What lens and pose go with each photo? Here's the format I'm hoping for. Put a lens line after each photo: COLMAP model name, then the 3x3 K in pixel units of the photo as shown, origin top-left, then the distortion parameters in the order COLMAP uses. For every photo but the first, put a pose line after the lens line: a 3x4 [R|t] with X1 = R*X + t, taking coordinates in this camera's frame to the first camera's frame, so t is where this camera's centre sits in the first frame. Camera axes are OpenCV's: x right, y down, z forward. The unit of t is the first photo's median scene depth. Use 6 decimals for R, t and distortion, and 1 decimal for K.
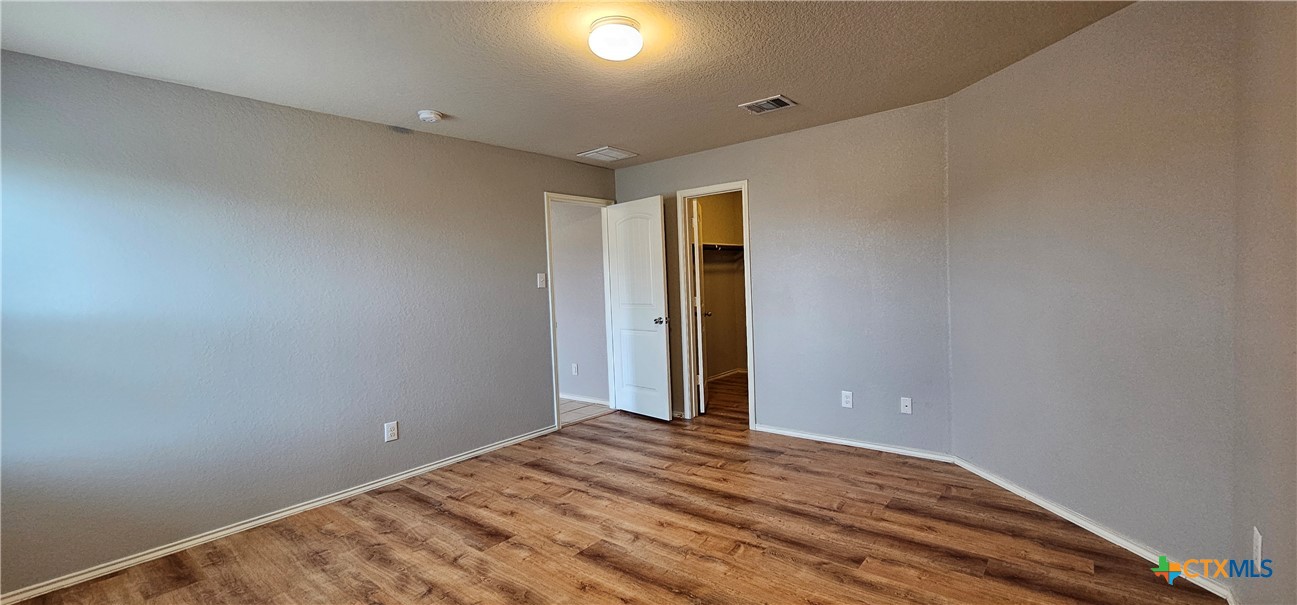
lens RADIAL K [[532.5, 0, 658.3], [0, 532.5, 302.9], [0, 0, 1]] dist [-0.007112, 0.001111]
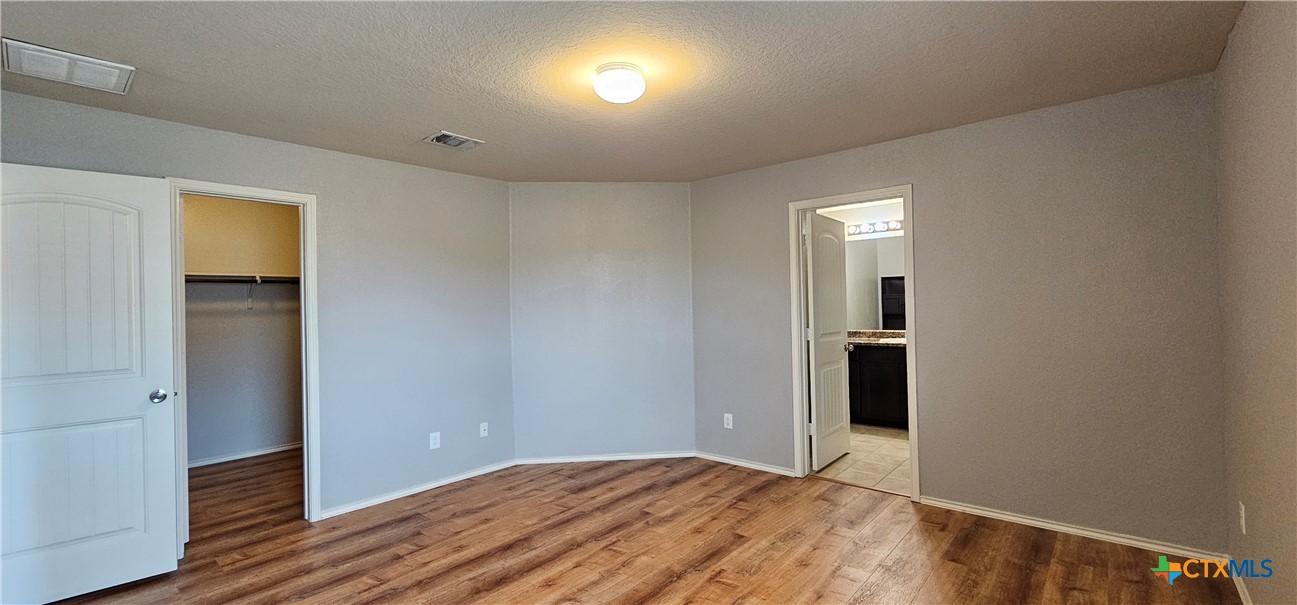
lens RADIAL K [[532.5, 0, 651.1], [0, 532.5, 300.6], [0, 0, 1]] dist [-0.007112, 0.001111]
pose [[0.045753, 0.044416, 0.997965, -0.704185], [0.067767, 0.996572, -0.047460, -0.007334], [-0.996652, 0.069801, 0.042586, 0.585757]]
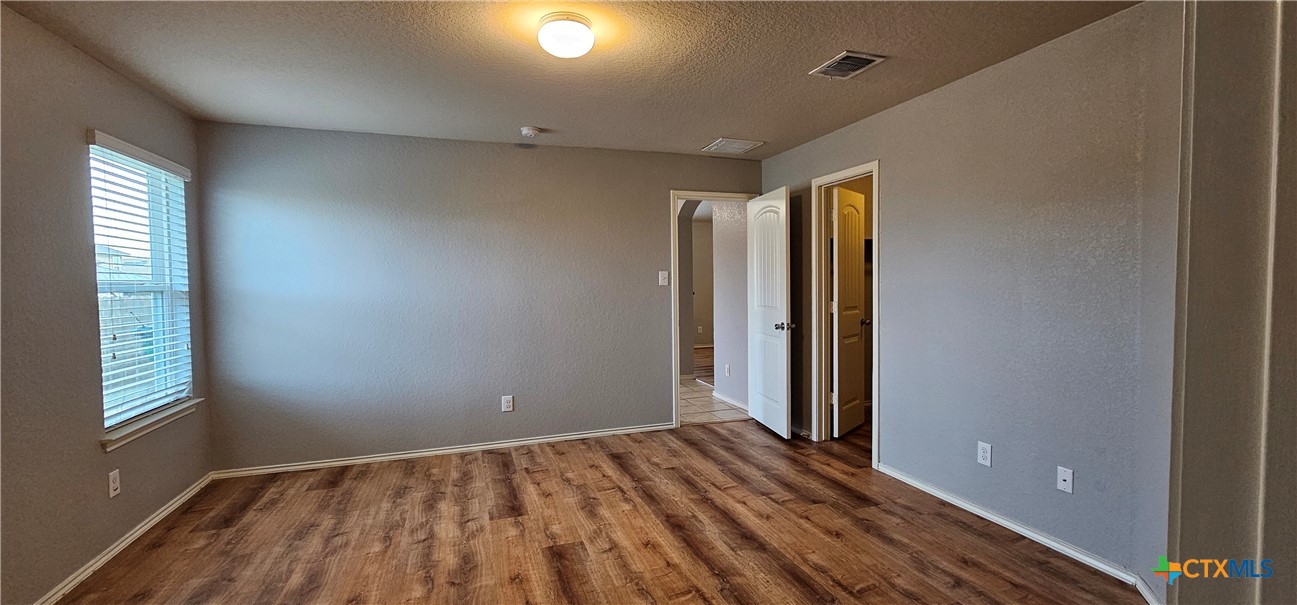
lens RADIAL K [[532.5, 0, 652.0], [0, 532.5, 304.5], [0, 0, 1]] dist [-0.007112, 0.001111]
pose [[0.847877, 0.051080, -0.527727, 0.377127], [-0.043261, 0.998695, 0.027161, -0.023740], [0.528425, -0.000199, 0.848980, 0.162949]]
